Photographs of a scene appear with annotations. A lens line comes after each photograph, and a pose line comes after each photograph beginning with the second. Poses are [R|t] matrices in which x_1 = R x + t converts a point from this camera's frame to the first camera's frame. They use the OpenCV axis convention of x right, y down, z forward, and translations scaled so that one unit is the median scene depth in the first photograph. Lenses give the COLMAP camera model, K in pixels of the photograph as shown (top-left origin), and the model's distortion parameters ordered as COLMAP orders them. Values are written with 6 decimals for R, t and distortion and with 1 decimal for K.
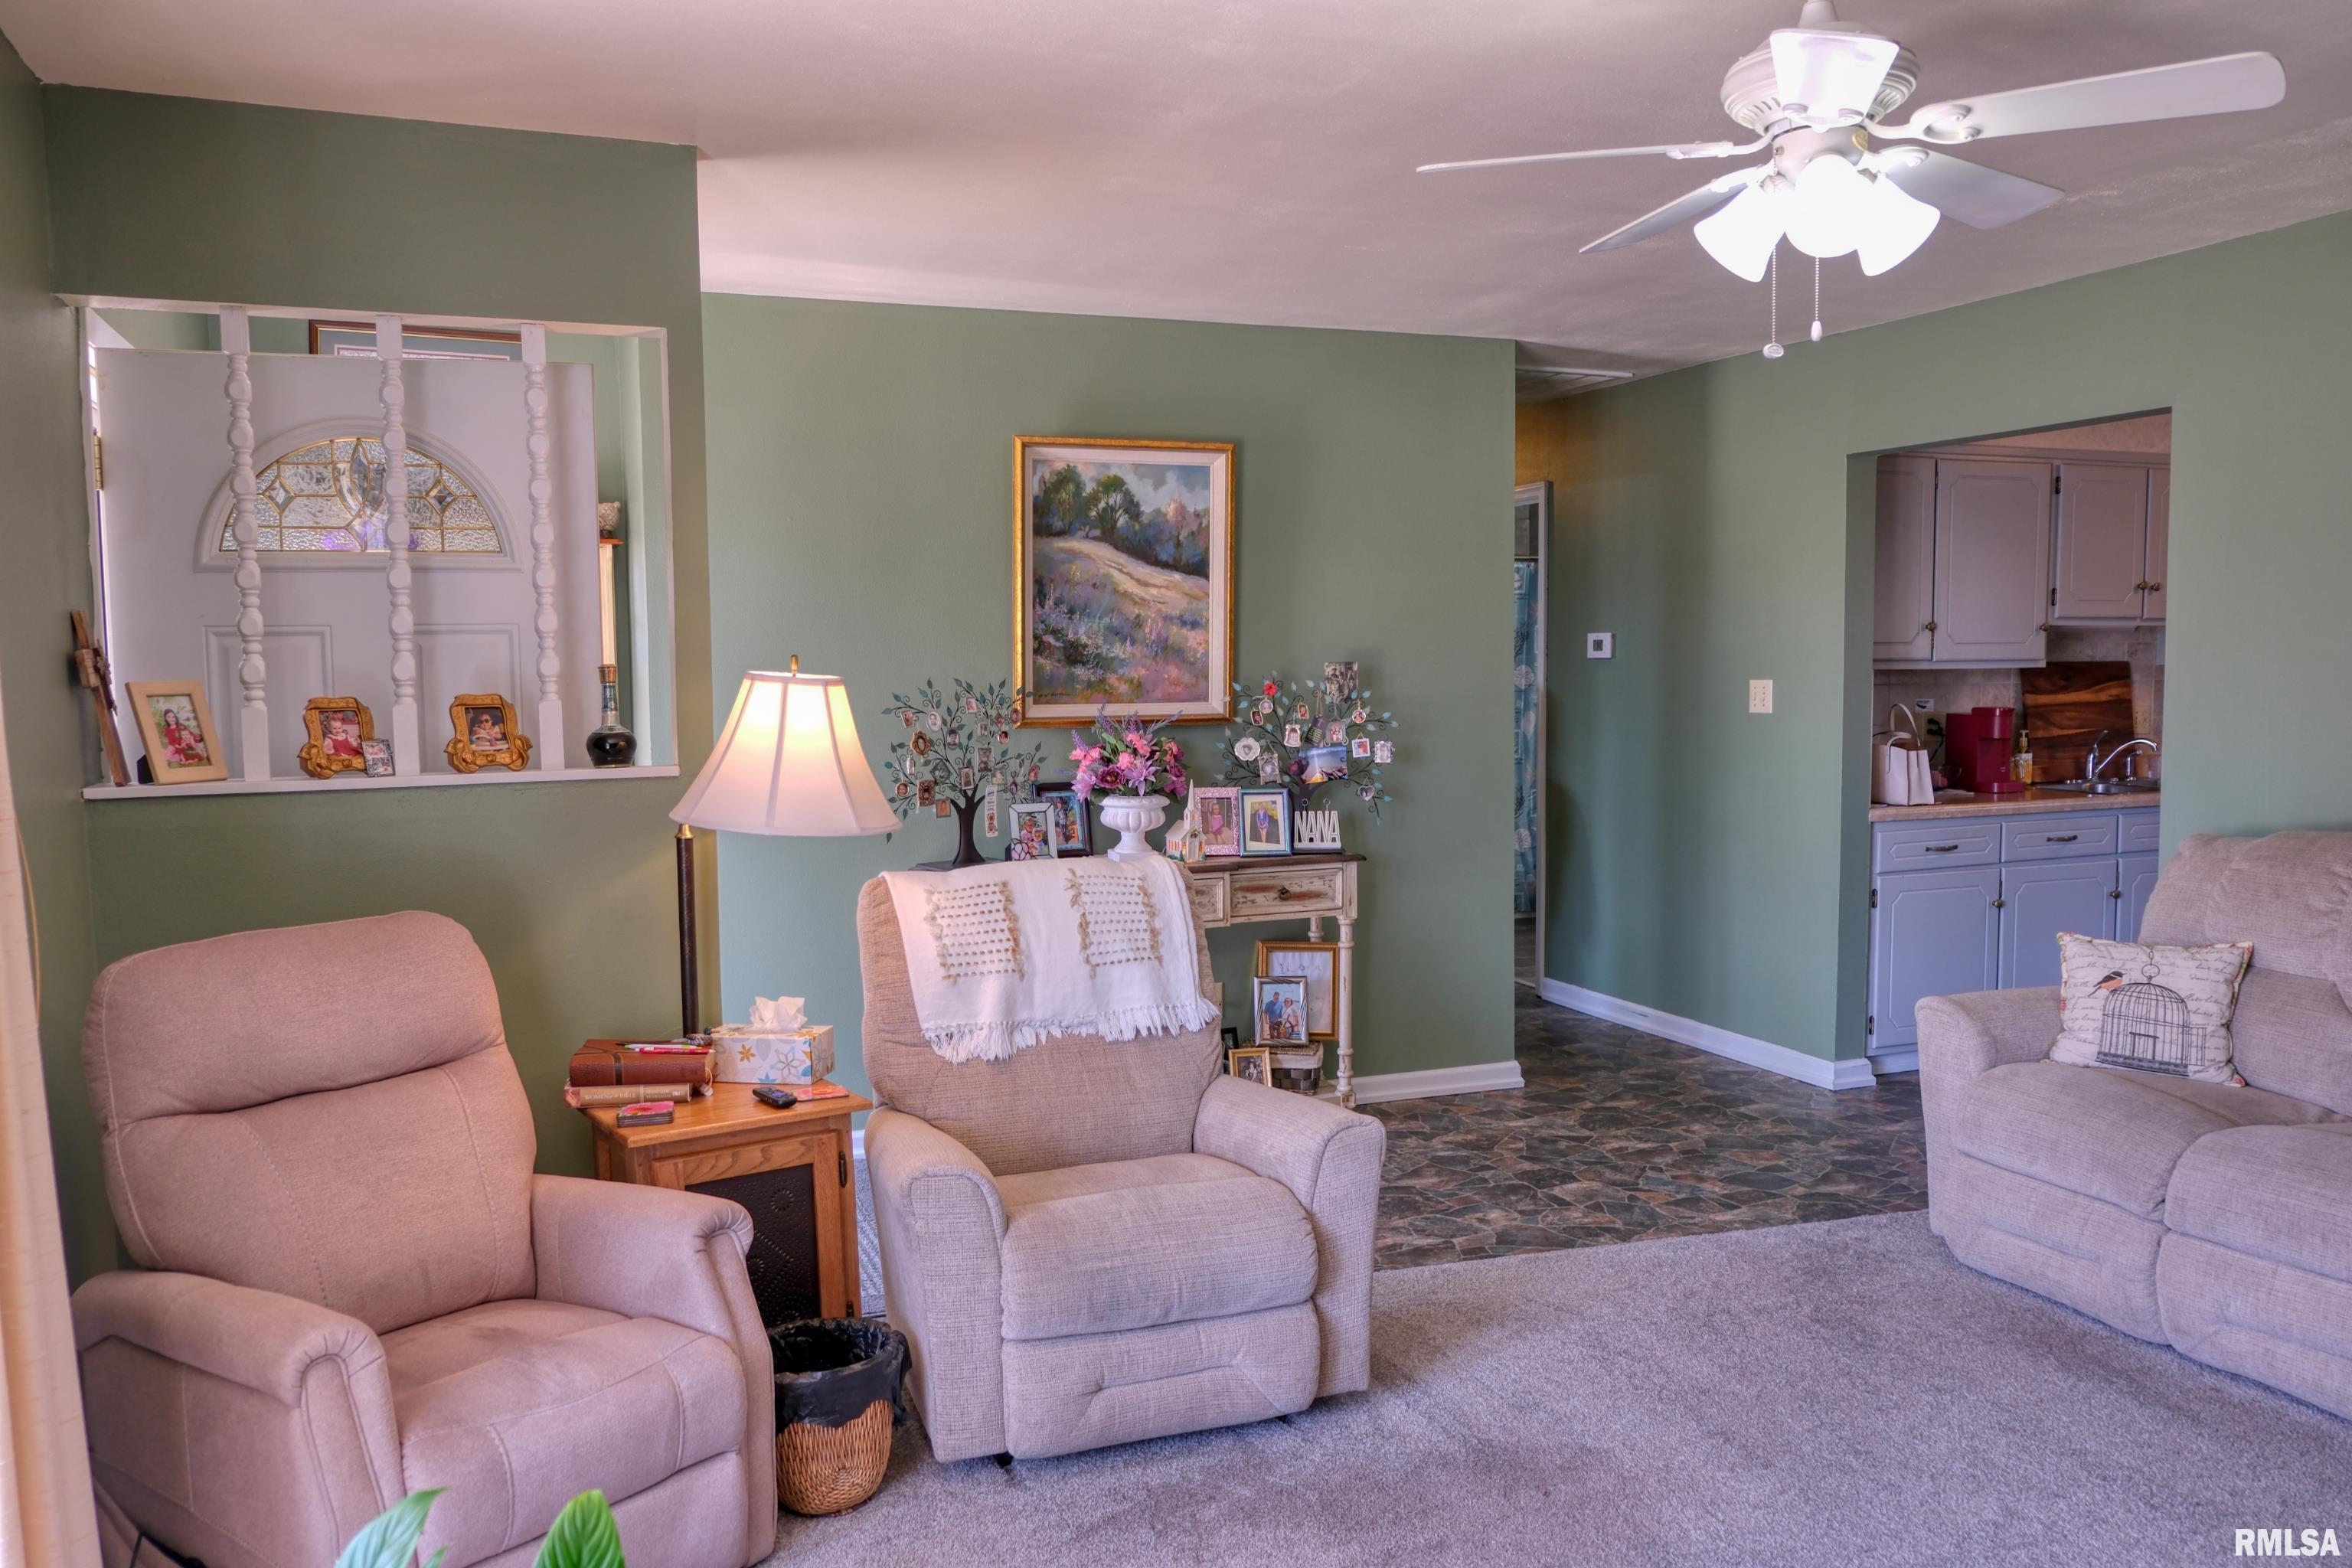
lens RADIAL K [[1808.0, 0, 1176.0], [0, 1808.0, 784.0], [0, 0, 1]] dist [-0.030833, 0.009439]
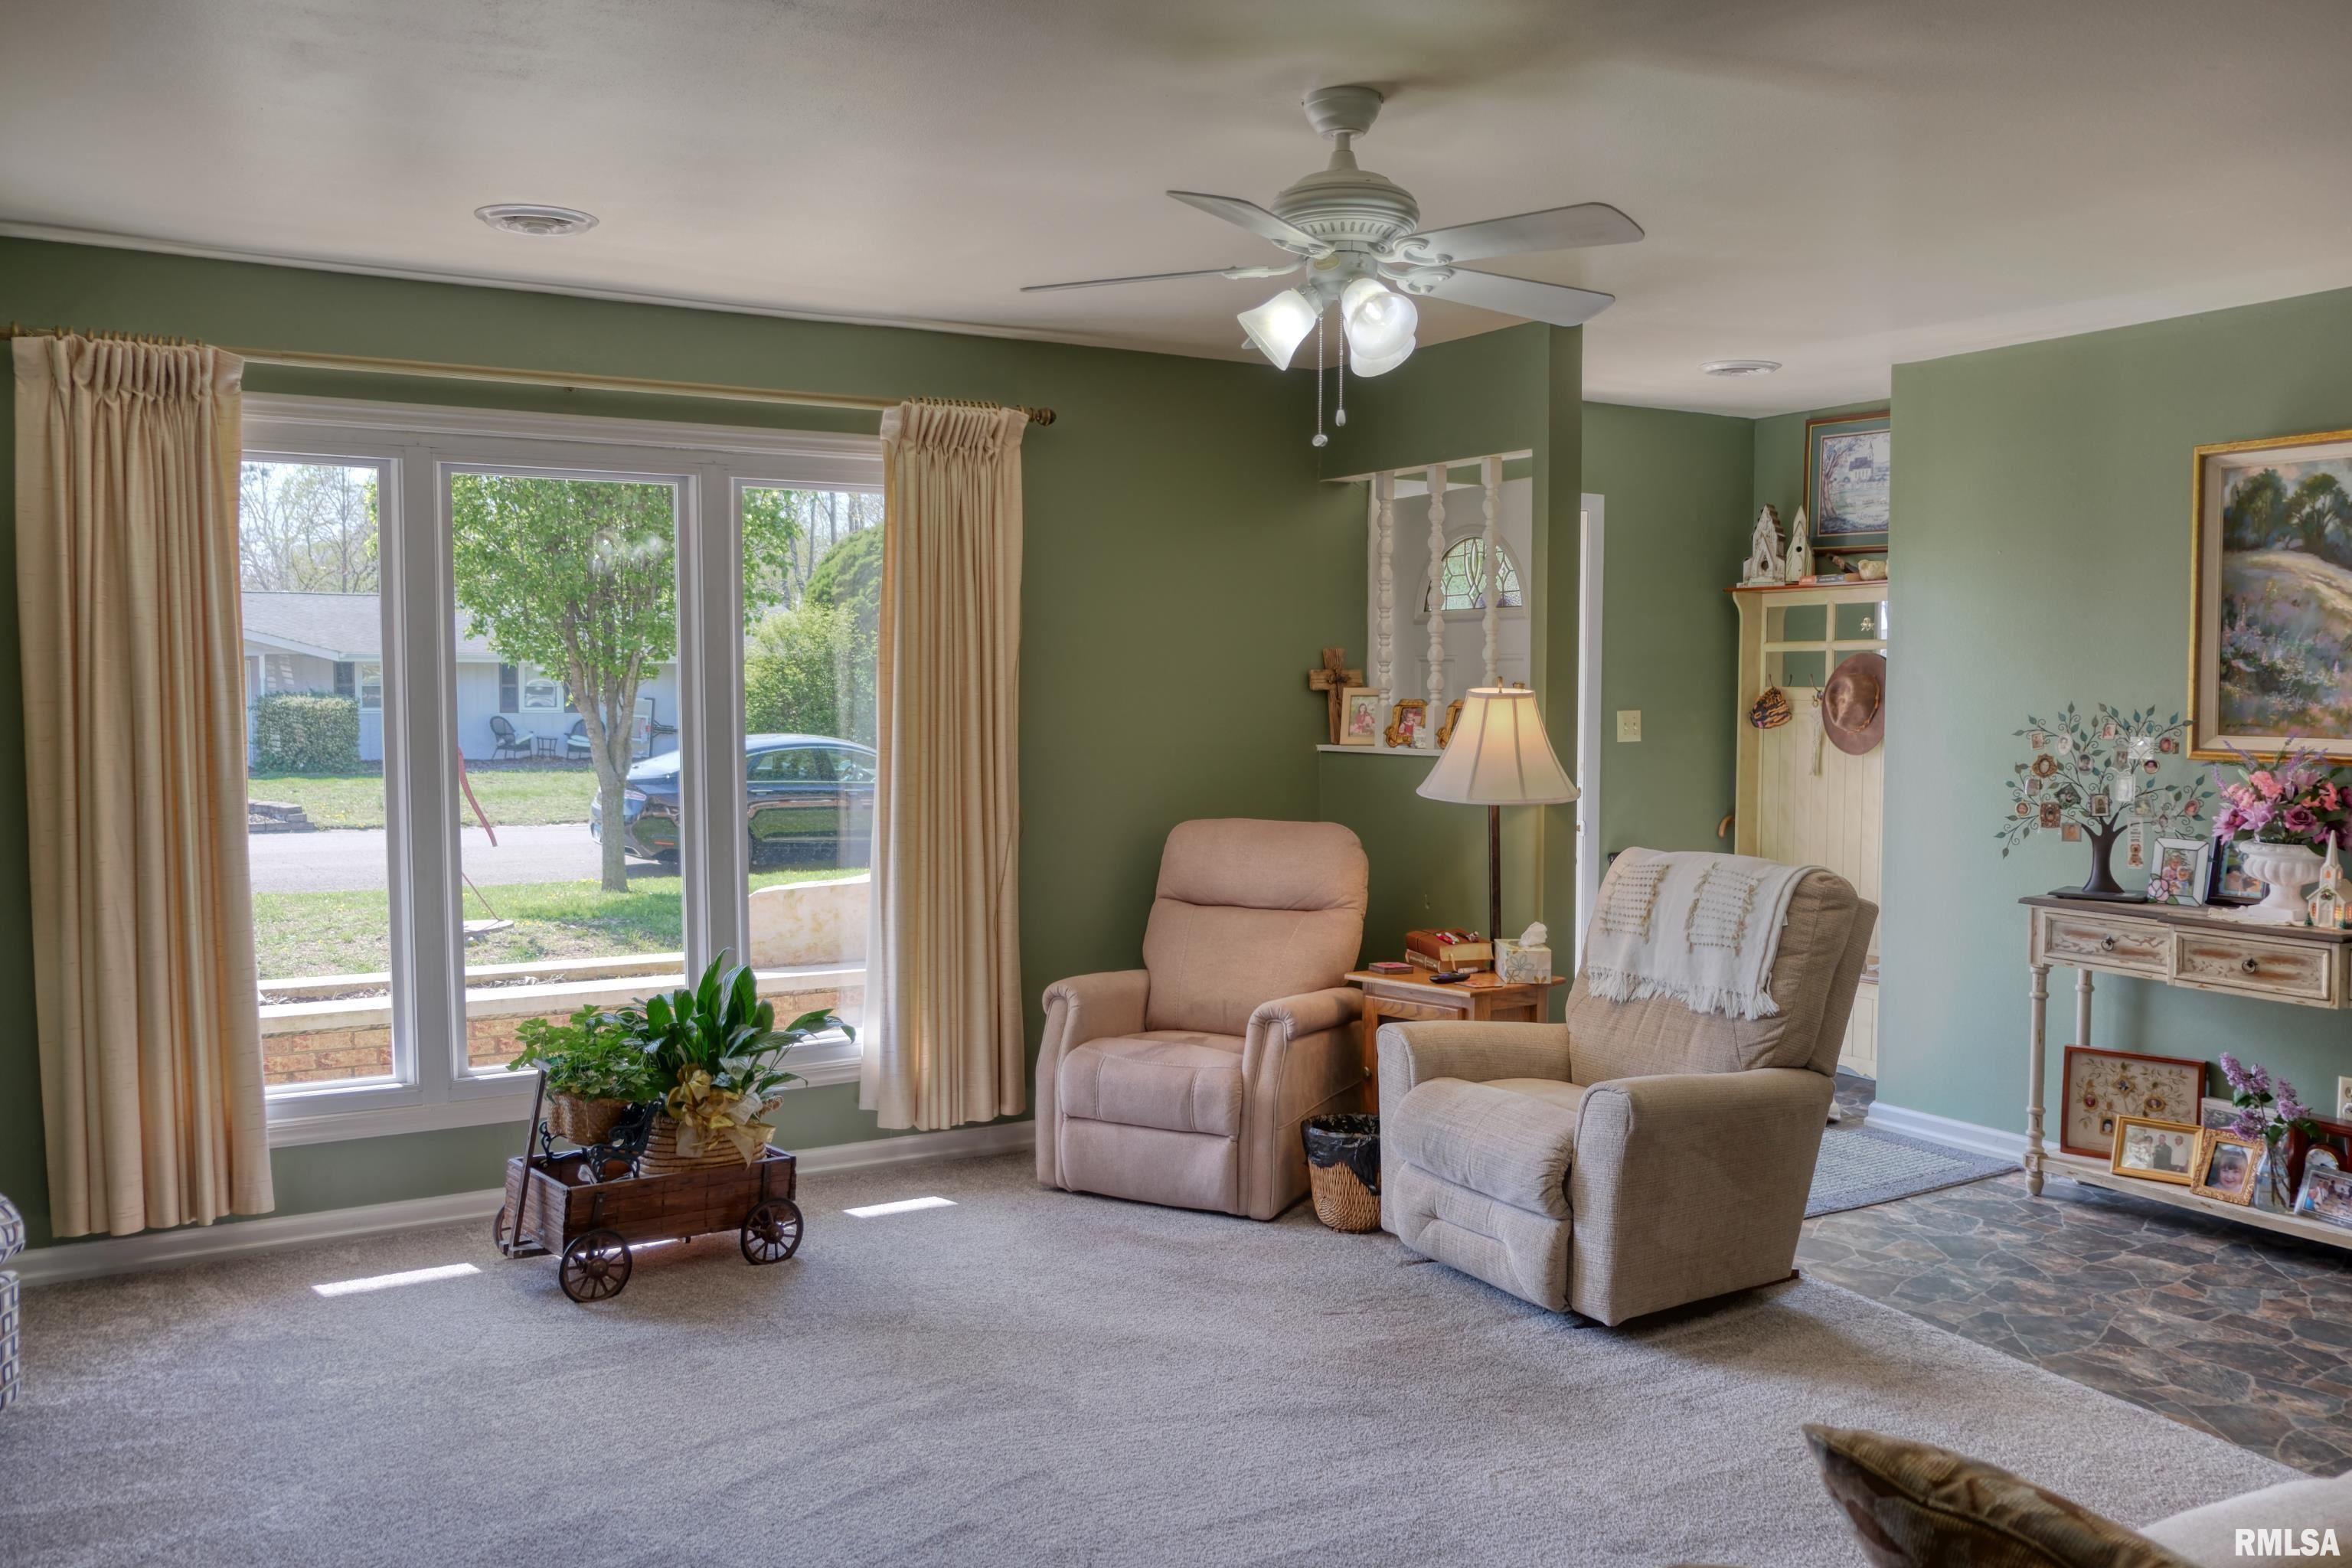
lens RADIAL K [[1808.0, 0, 1176.0], [0, 1808.0, 784.0], [0, 0, 1]] dist [-0.030833, 0.009439]
pose [[0.161308, 0.066030, -0.984693, 0.753545], [-0.074685, 0.995715, 0.054535, -0.029938], [0.984074, 0.064745, 0.165548, 0.338363]]
